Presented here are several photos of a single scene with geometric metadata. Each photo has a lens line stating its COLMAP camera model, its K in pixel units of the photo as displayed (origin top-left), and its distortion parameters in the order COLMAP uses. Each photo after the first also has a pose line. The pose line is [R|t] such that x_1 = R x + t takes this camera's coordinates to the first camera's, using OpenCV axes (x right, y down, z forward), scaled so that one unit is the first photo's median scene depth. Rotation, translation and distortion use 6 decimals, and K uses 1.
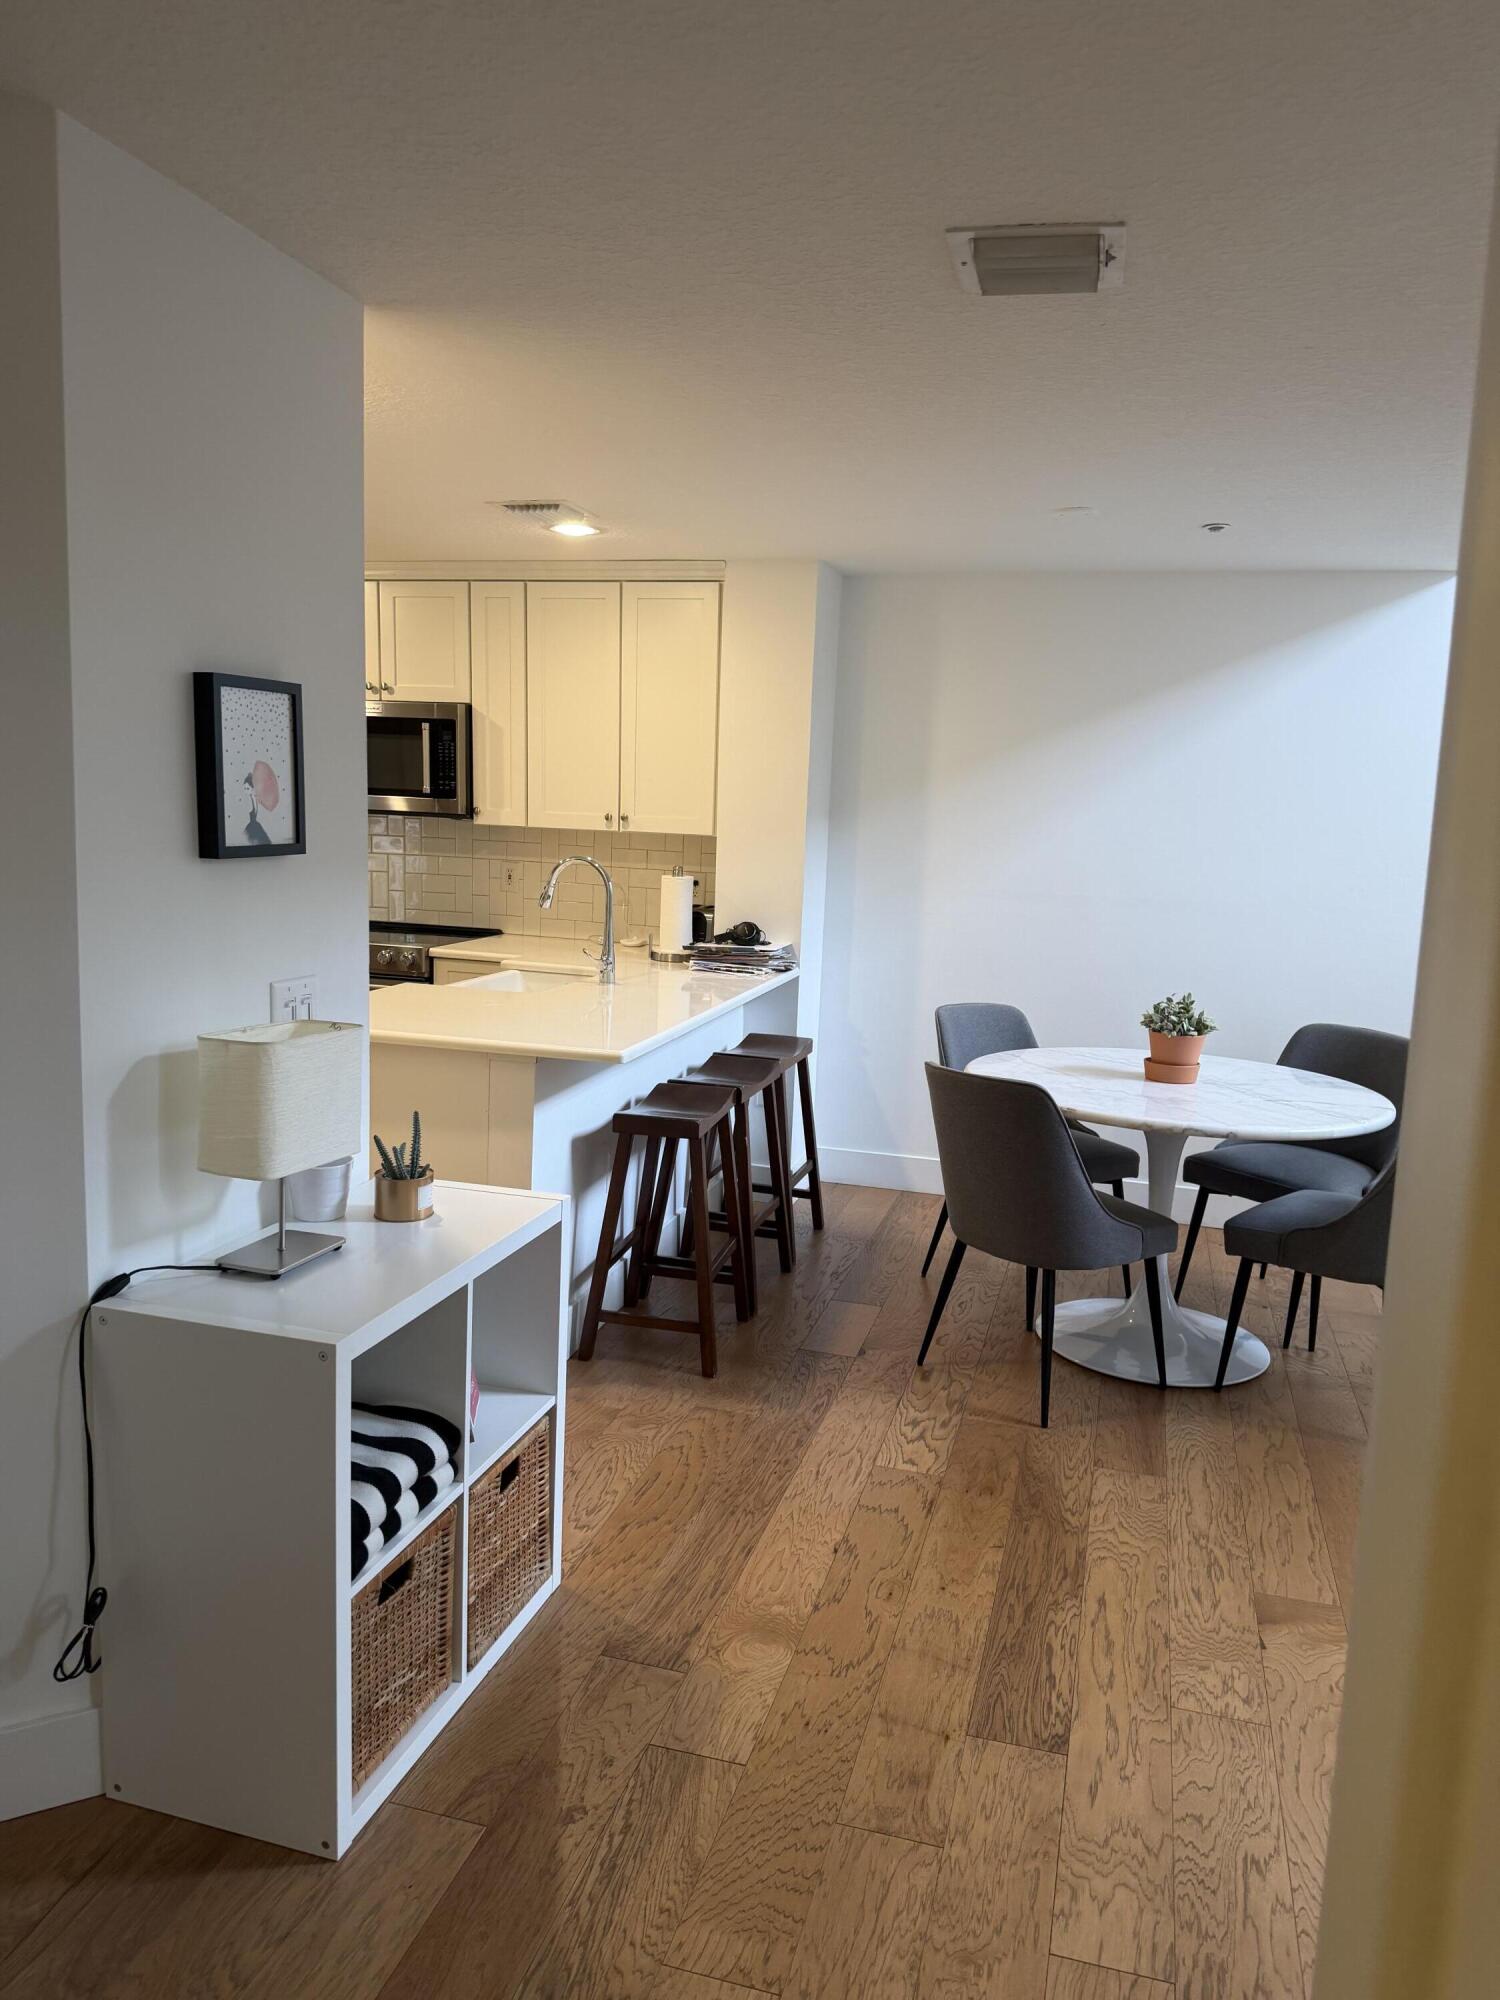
lens RADIAL K [[1402.8, 0, 750.0], [0, 1402.8, 1000.0], [0, 0, 1]] dist [0.009575, 0.000386]
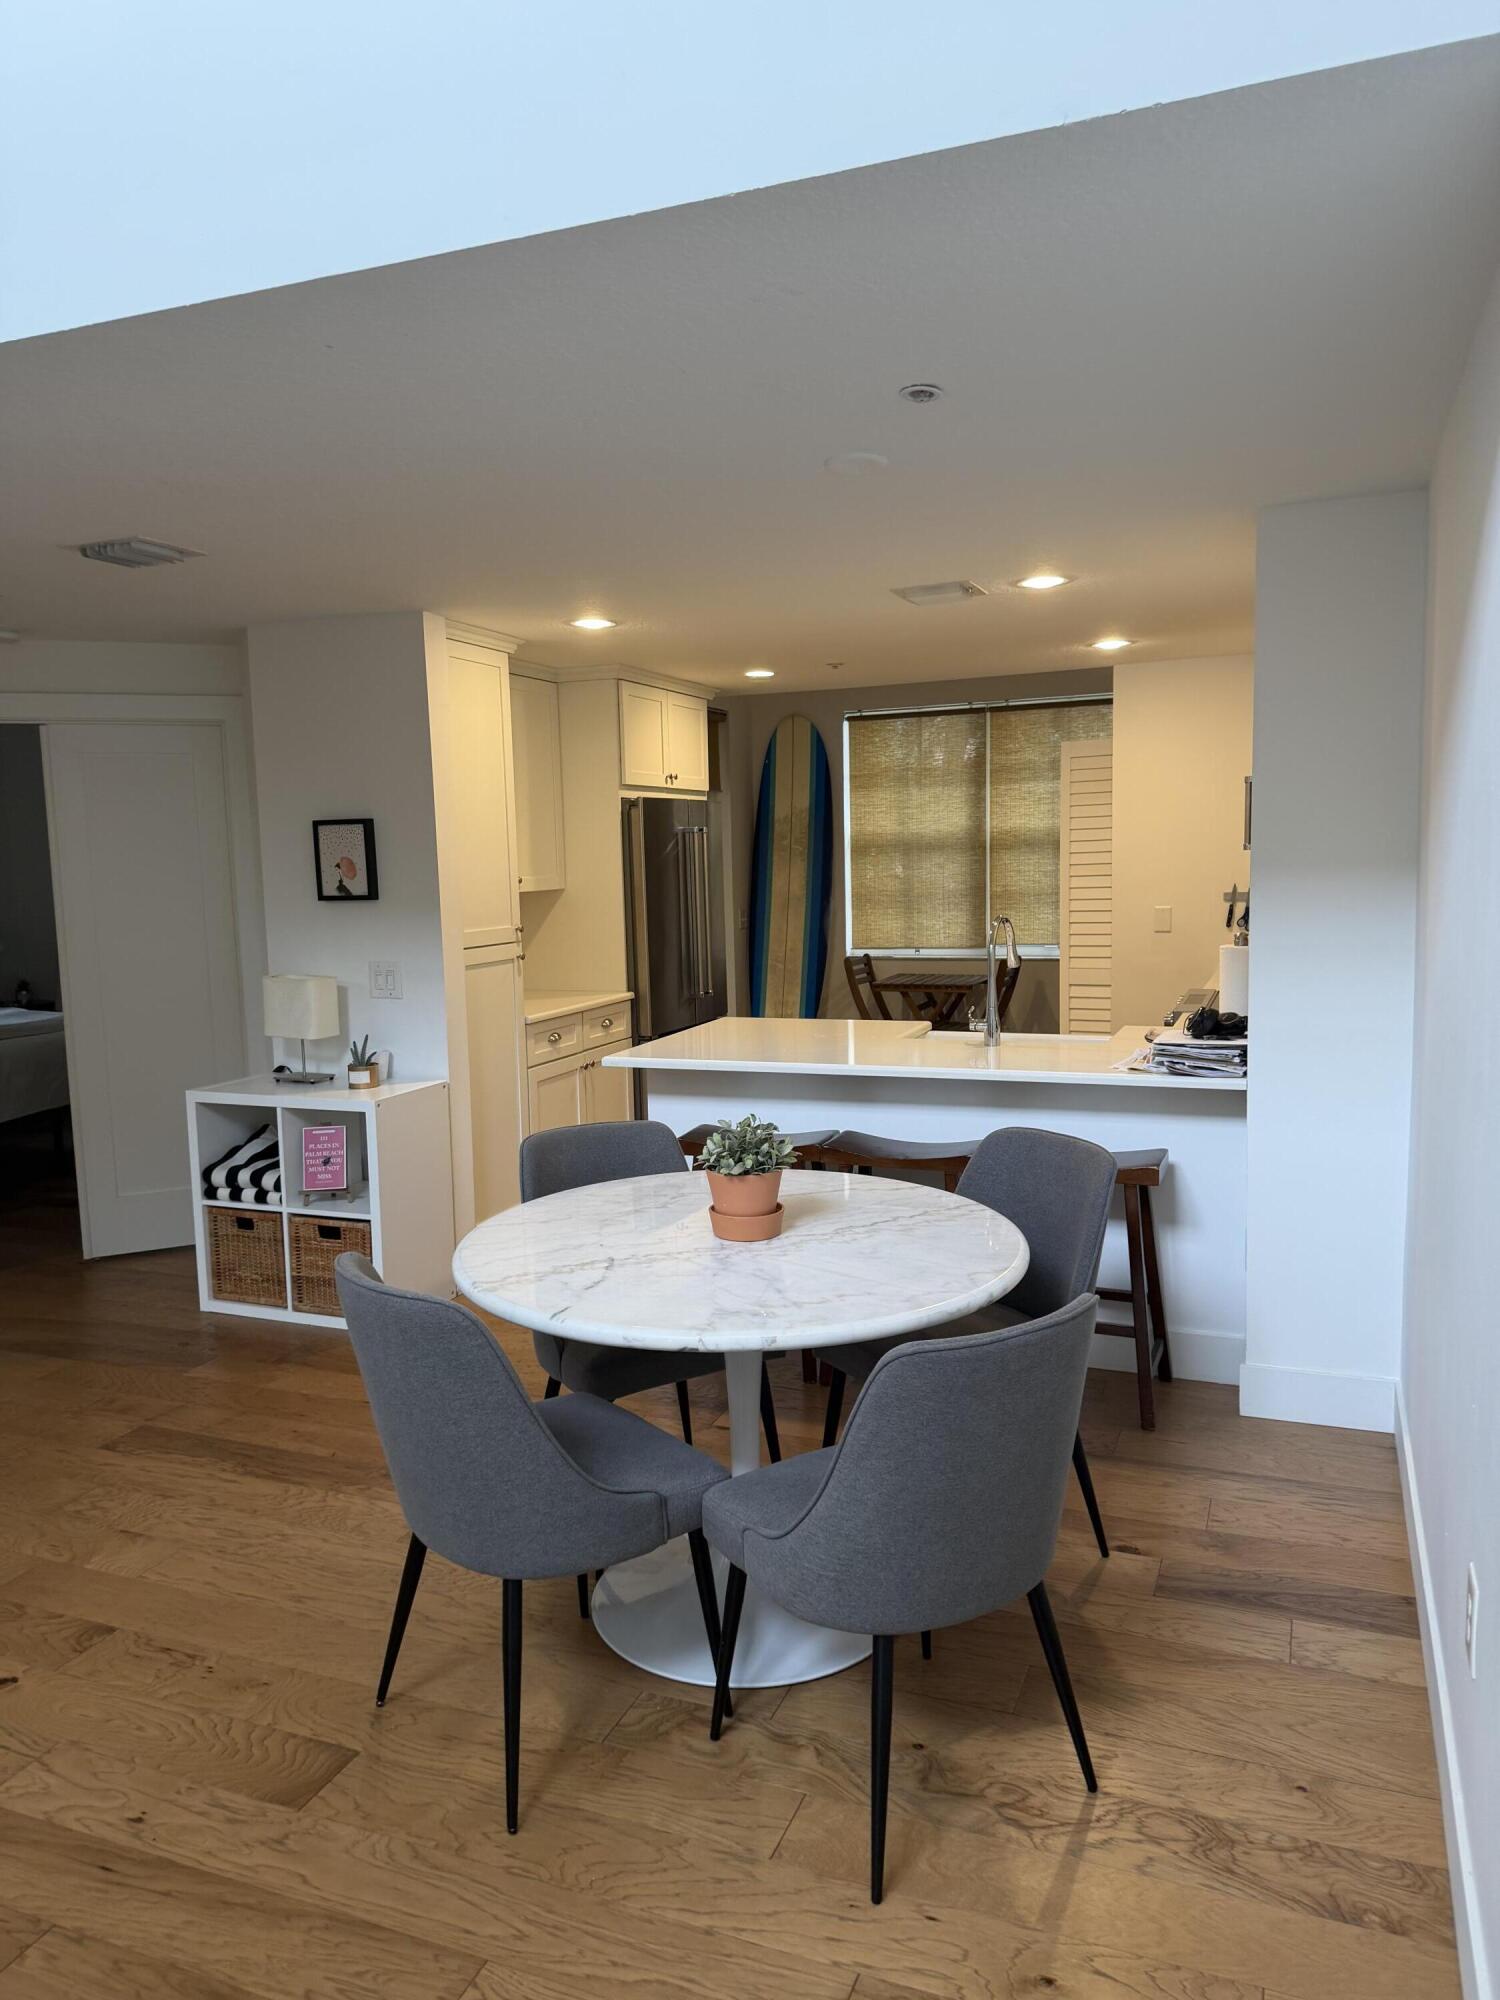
lens RADIAL K [[1402.8, 0, 750.0], [0, 1402.8, 1000.0], [0, 0, 1]] dist [0.009575, 0.000386]
pose [[-0.099051, 0.058188, -0.993380, 1.692868], [-0.134393, 0.988360, 0.071294, -0.183125], [0.985965, 0.140565, -0.090078, 1.778600]]
